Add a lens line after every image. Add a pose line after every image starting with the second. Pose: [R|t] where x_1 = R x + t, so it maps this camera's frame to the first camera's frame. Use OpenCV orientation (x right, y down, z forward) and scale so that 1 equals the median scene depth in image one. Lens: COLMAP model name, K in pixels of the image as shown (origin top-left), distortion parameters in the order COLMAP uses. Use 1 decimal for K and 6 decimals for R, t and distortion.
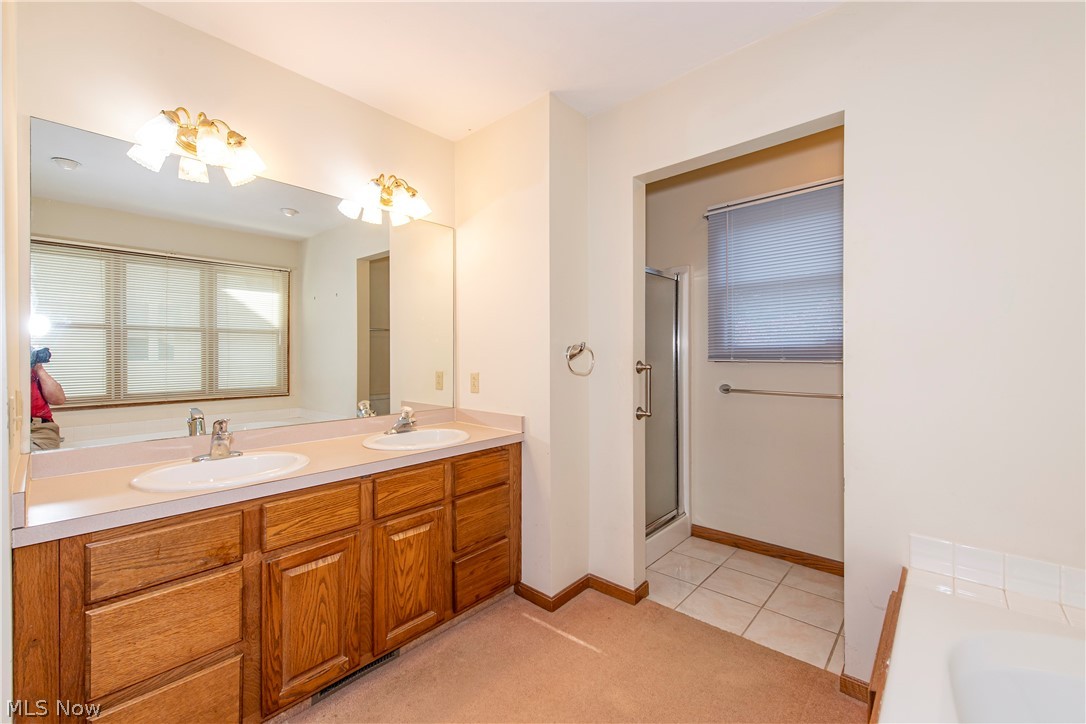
lens RADIAL K [[436.9, 0, 540.8], [0, 436.9, 358.8], [0, 0, 1]] dist [0.008021, -0.000130]
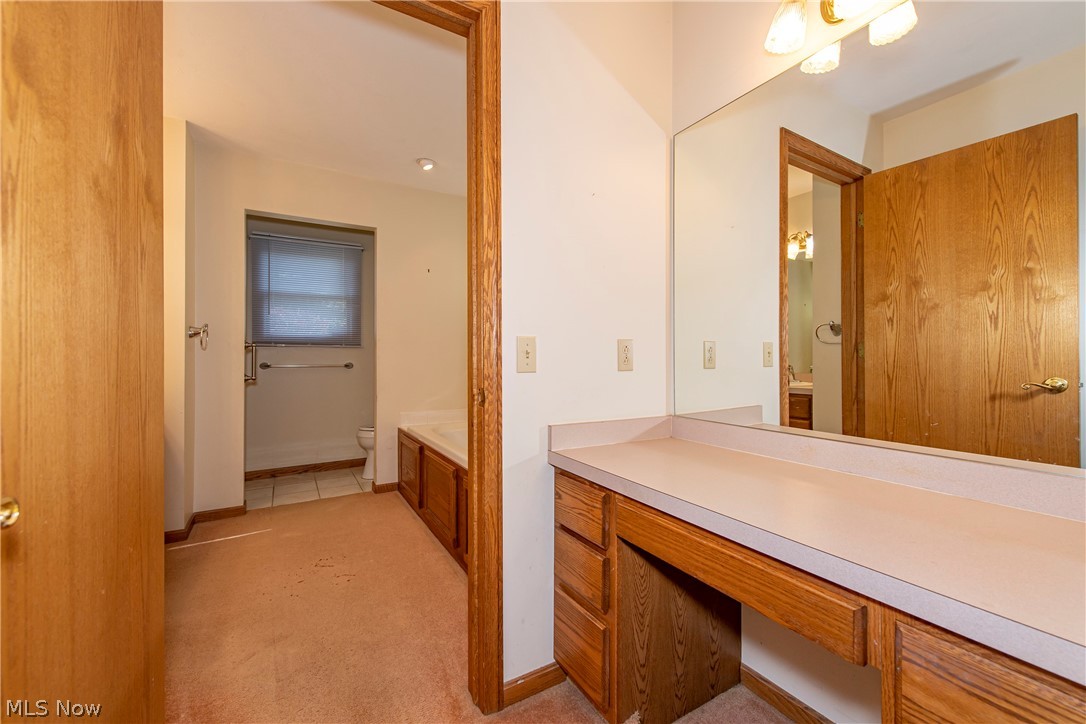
lens RADIAL K [[436.9, 0, 540.8], [0, 436.9, 358.8], [0, 0, 1]] dist [0.008021, -0.000130]
pose [[0.291587, 0.003765, 0.956537, -0.831194], [0.000420, 0.999992, -0.004064, 0.067443], [-0.956544, 0.001587, 0.291583, -0.305792]]
